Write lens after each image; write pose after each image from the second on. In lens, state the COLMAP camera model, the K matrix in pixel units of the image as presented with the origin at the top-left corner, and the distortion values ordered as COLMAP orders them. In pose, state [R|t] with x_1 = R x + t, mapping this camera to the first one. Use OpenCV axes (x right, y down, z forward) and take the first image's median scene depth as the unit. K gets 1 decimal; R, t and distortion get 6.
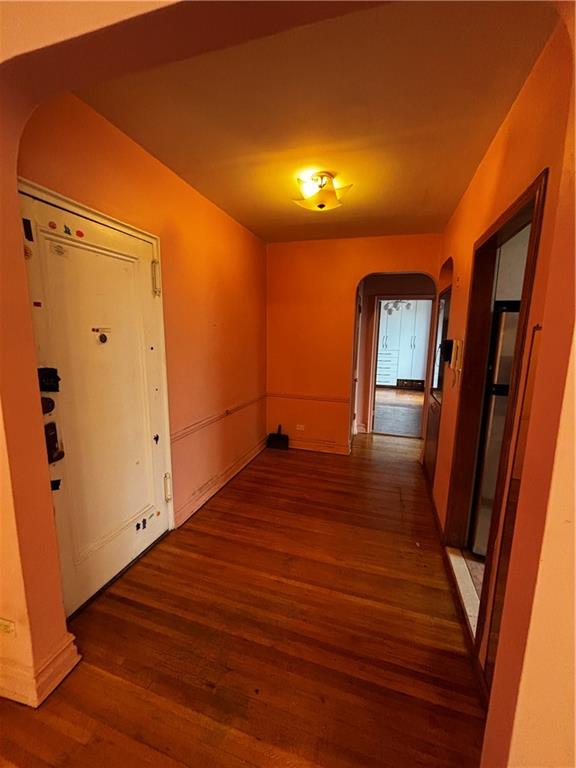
lens RADIAL K [[314.4, 0, 288.0], [0, 314.4, 384.0], [0, 0, 1]] dist [-0.001871, 0.004827]
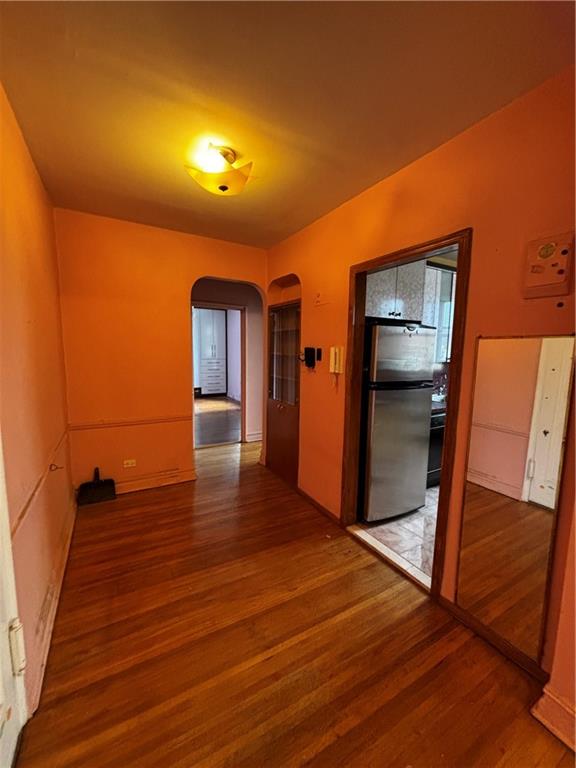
lens RADIAL K [[314.4, 0, 288.0], [0, 314.4, 384.0], [0, 0, 1]] dist [-0.001871, 0.004827]
pose [[0.678599, -0.083243, 0.729777, -0.419536], [0.107496, 0.994115, 0.013438, -0.038073], [-0.726600, 0.069329, 0.683554, 0.326437]]
